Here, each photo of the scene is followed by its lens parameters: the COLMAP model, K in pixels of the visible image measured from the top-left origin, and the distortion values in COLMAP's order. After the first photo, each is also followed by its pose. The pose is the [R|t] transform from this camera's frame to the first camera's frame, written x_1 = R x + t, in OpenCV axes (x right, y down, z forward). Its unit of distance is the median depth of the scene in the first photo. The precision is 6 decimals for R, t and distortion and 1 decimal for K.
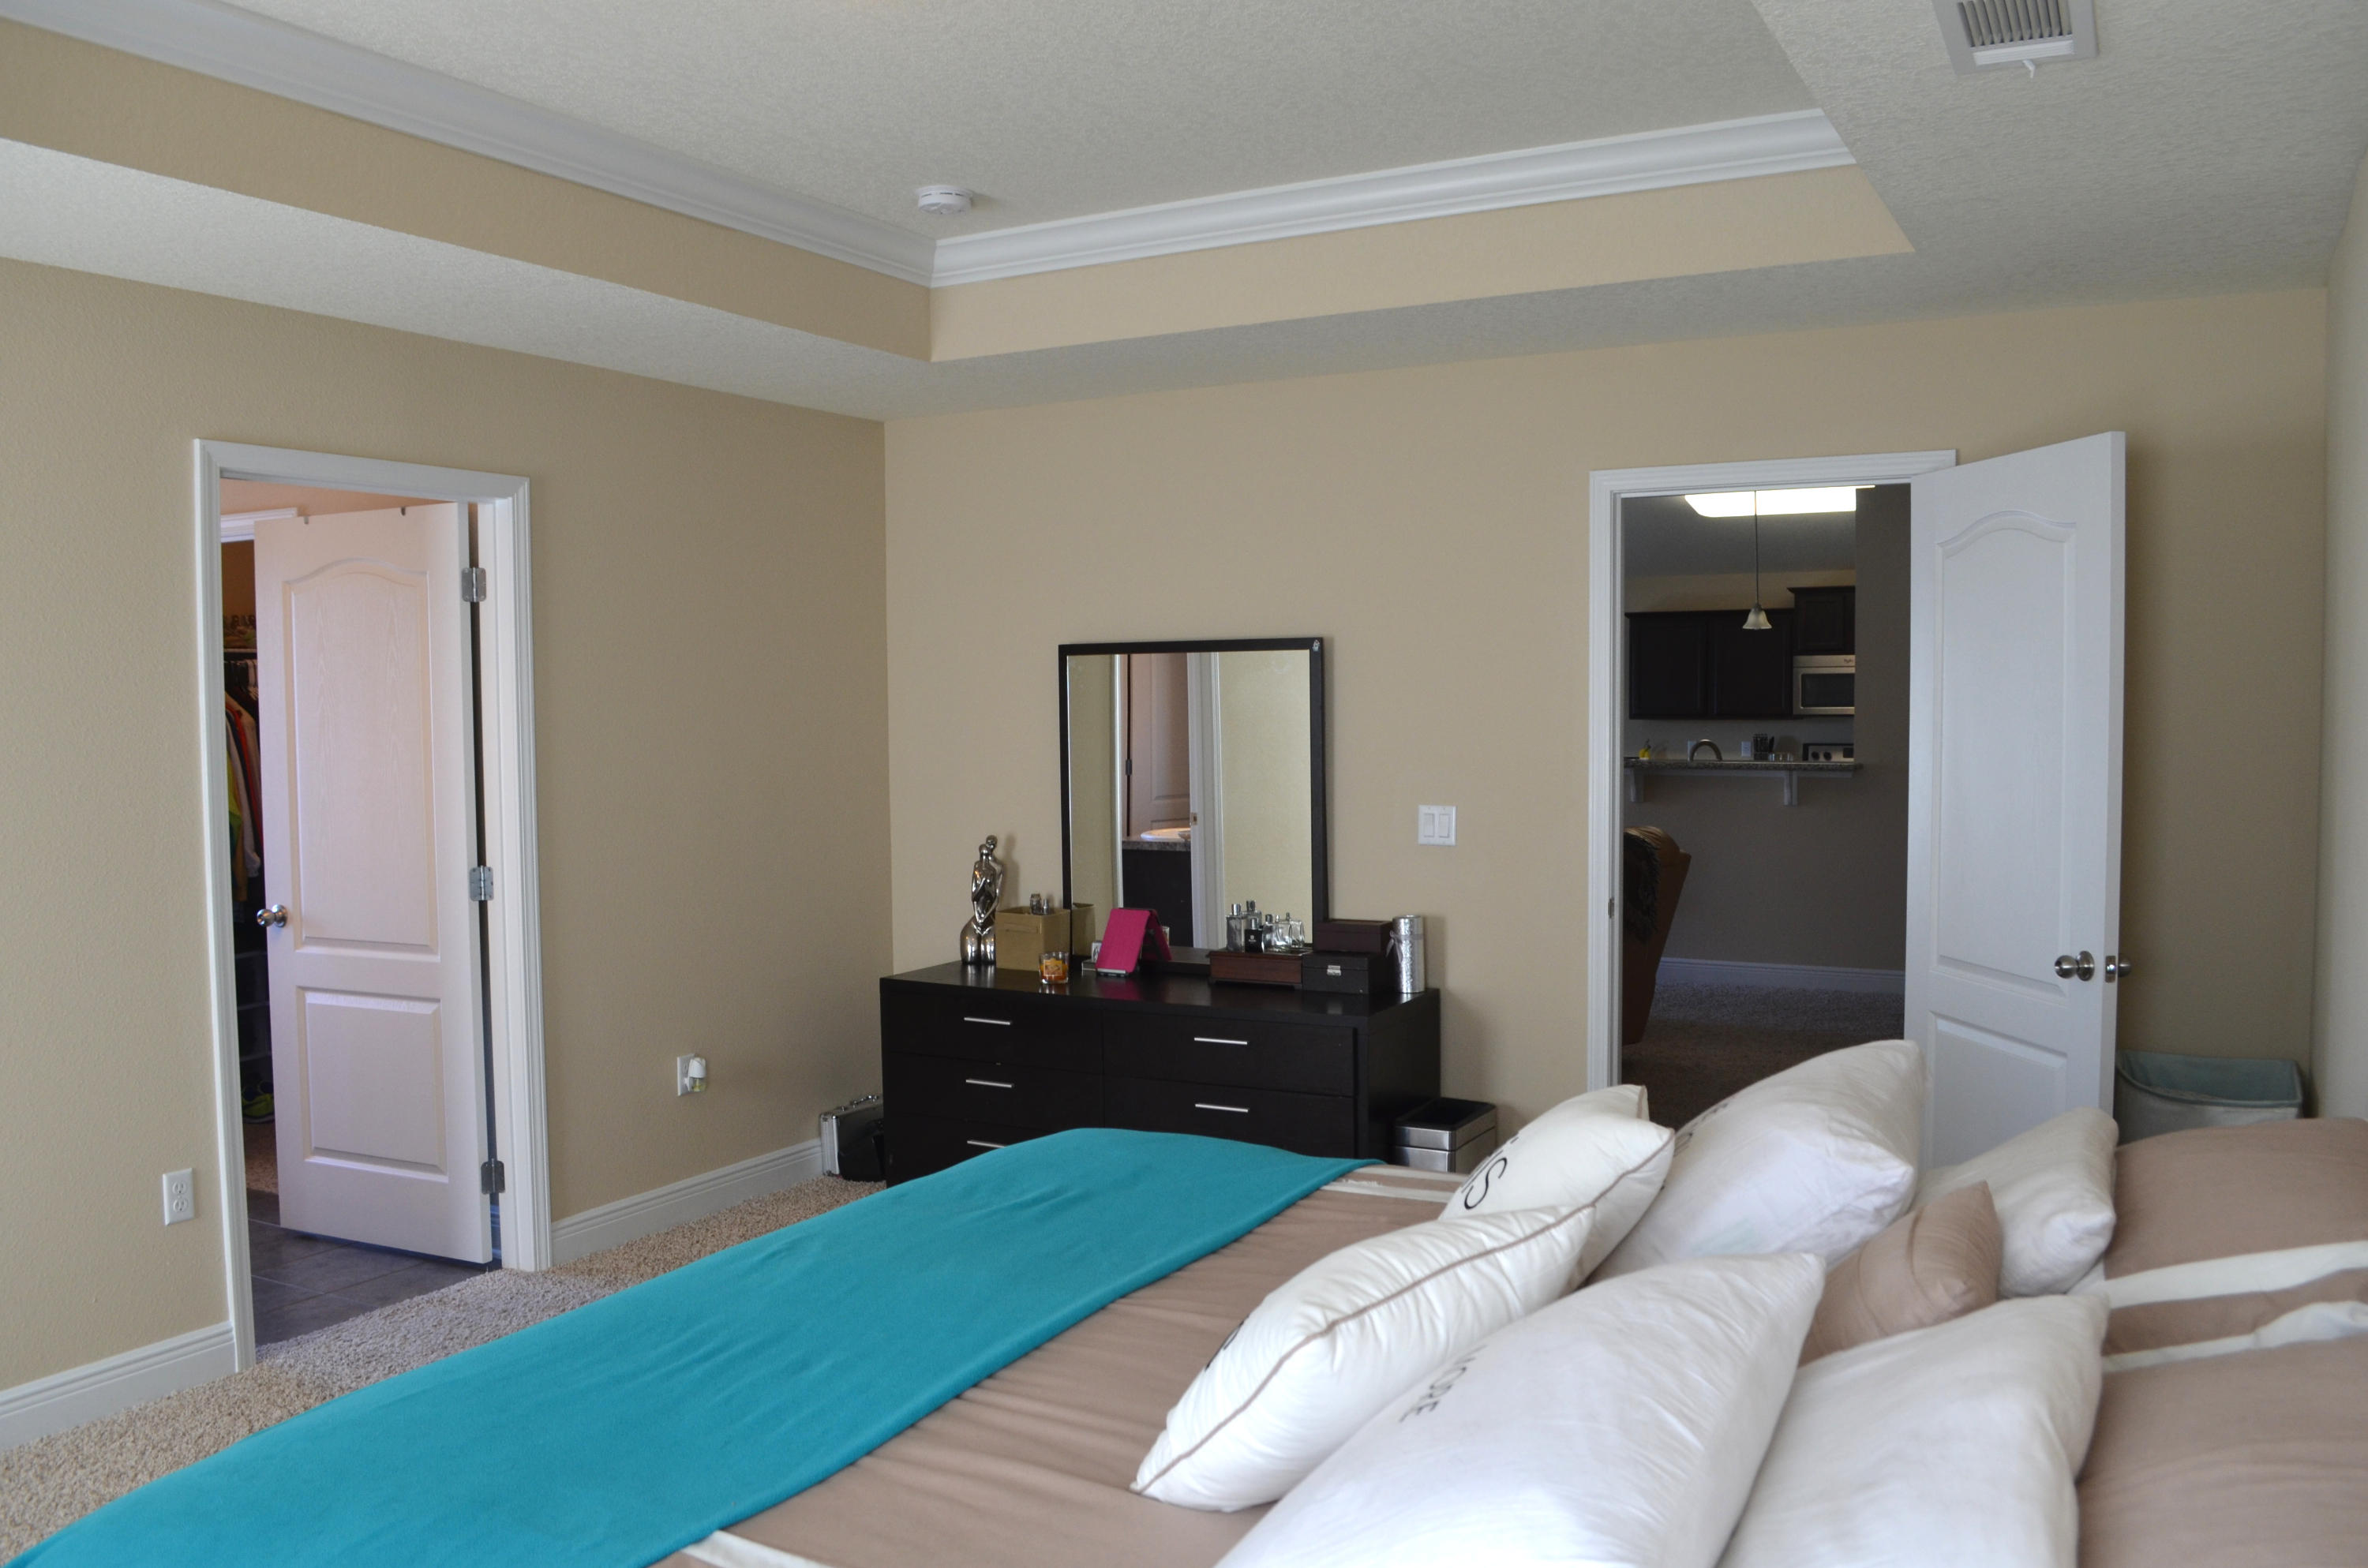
lens RADIAL K [[1856.0, 0, 1206.0], [0, 1856.0, 805.2], [0, 0, 1]] dist [-0.086494, 0.016588]
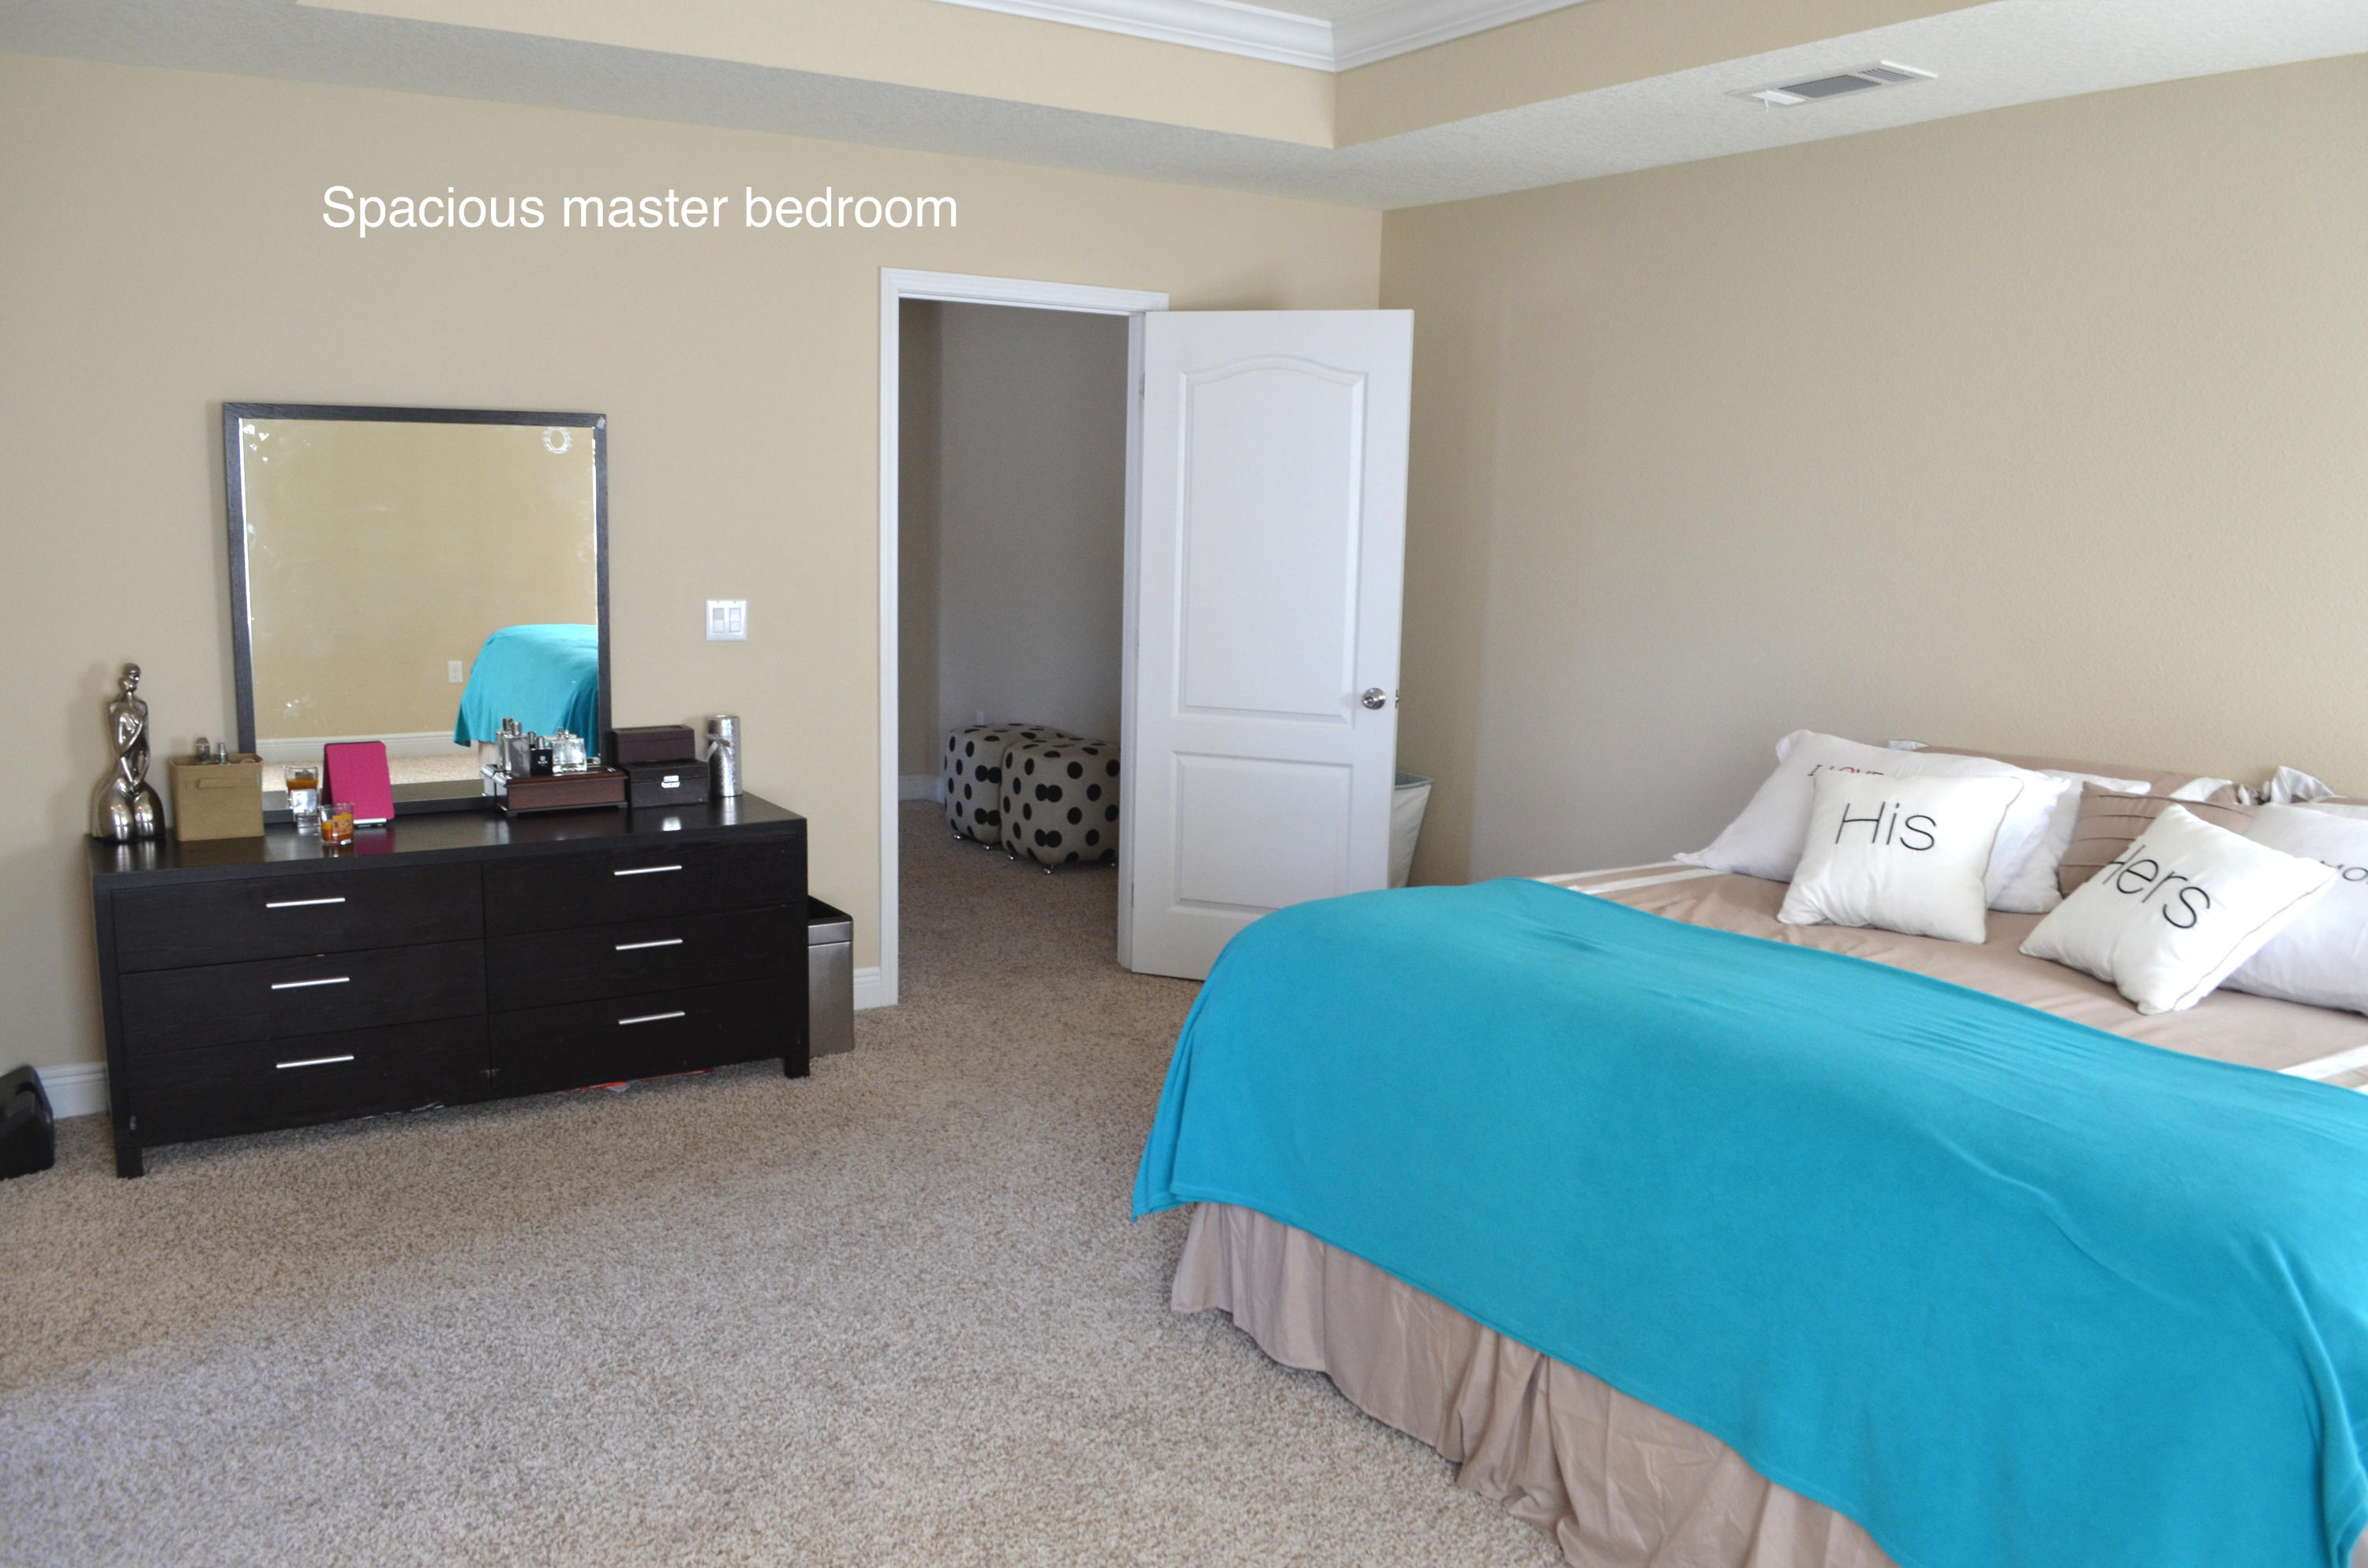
lens RADIAL K [[1856.0, 0, 1206.0], [0, 1856.0, 805.2], [0, 0, 1]] dist [-0.086494, 0.016588]
pose [[0.471928, -0.124160, 0.872851, -0.598831], [0.021756, 0.991372, 0.129257, -0.012038], [-0.881369, -0.042010, 0.470557, 0.326958]]
